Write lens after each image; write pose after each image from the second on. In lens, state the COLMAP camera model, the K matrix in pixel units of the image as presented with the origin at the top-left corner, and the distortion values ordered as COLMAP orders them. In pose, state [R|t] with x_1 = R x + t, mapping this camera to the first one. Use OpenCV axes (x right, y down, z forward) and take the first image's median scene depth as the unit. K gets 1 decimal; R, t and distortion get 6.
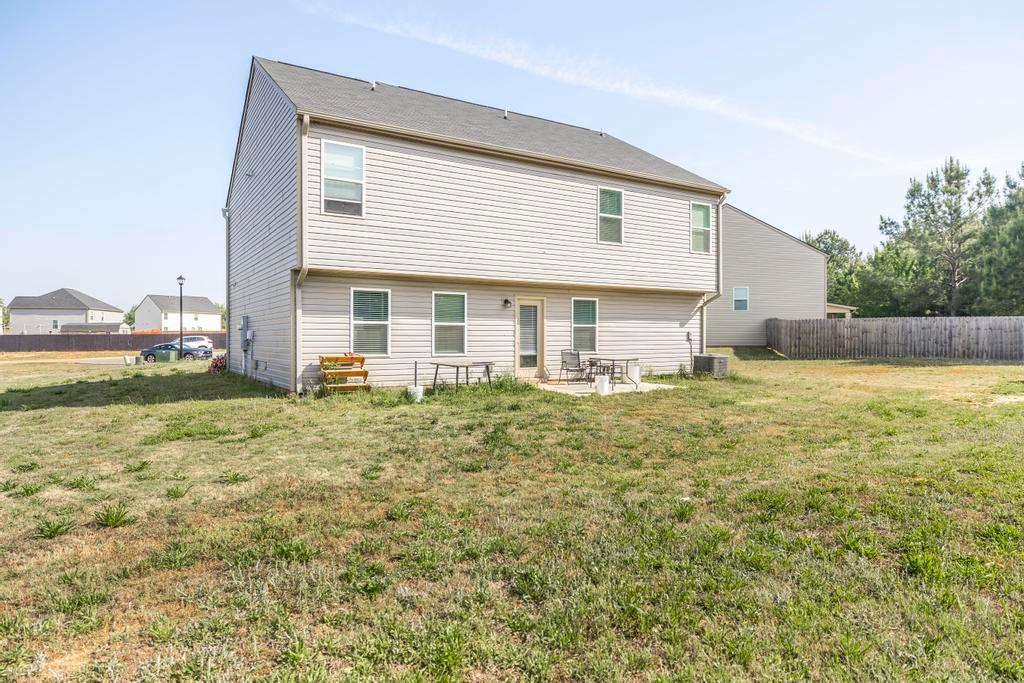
lens RADIAL K [[606.4, 0, 509.7], [0, 606.4, 335.4], [0, 0, 1]] dist [0.000431, 0.000507]
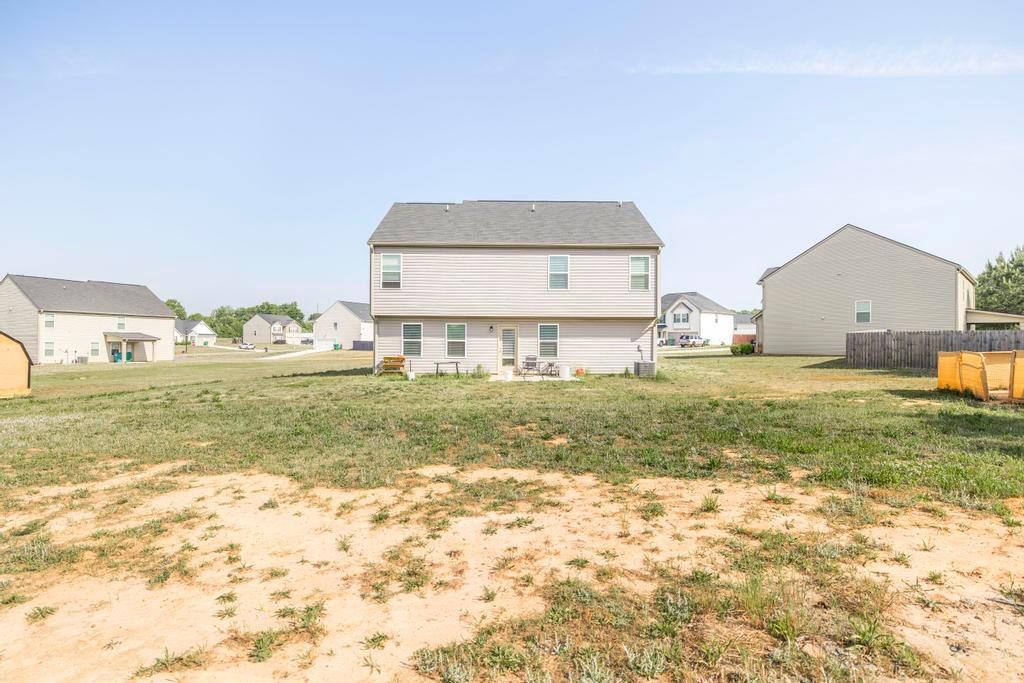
lens RADIAL K [[523.5, 0, 512.5], [0, 523.5, 337.5], [0, 0, 1]] dist [-0.020167, -0.000088]
pose [[0.859619, 0.000190, -0.510935, 0.792475], [-0.003323, 0.999981, -0.005218, -0.018706], [0.510924, 0.006183, 0.859603, -0.256673]]
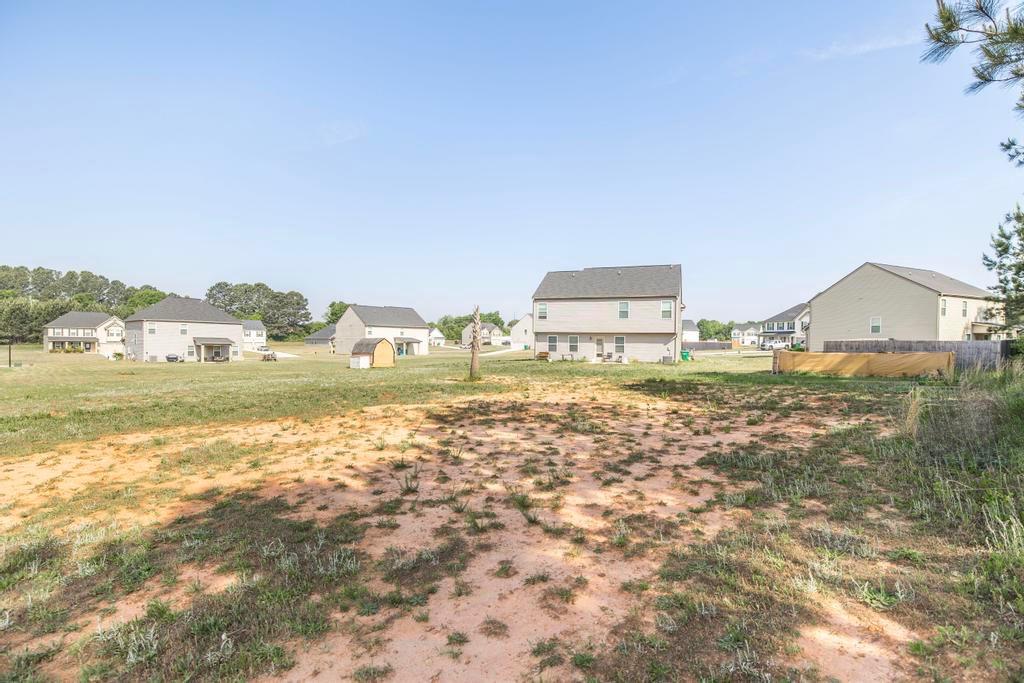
lens RADIAL K [[478.6, 0, 513.4], [0, 478.6, 342.9], [0, 0, 1]] dist [-0.000480, 0.000009]
pose [[0.623539, 0.008525, -0.781746, 1.825279], [-0.008987, 0.999953, 0.003737, -0.032297], [0.781741, 0.004696, 0.623586, -1.044871]]
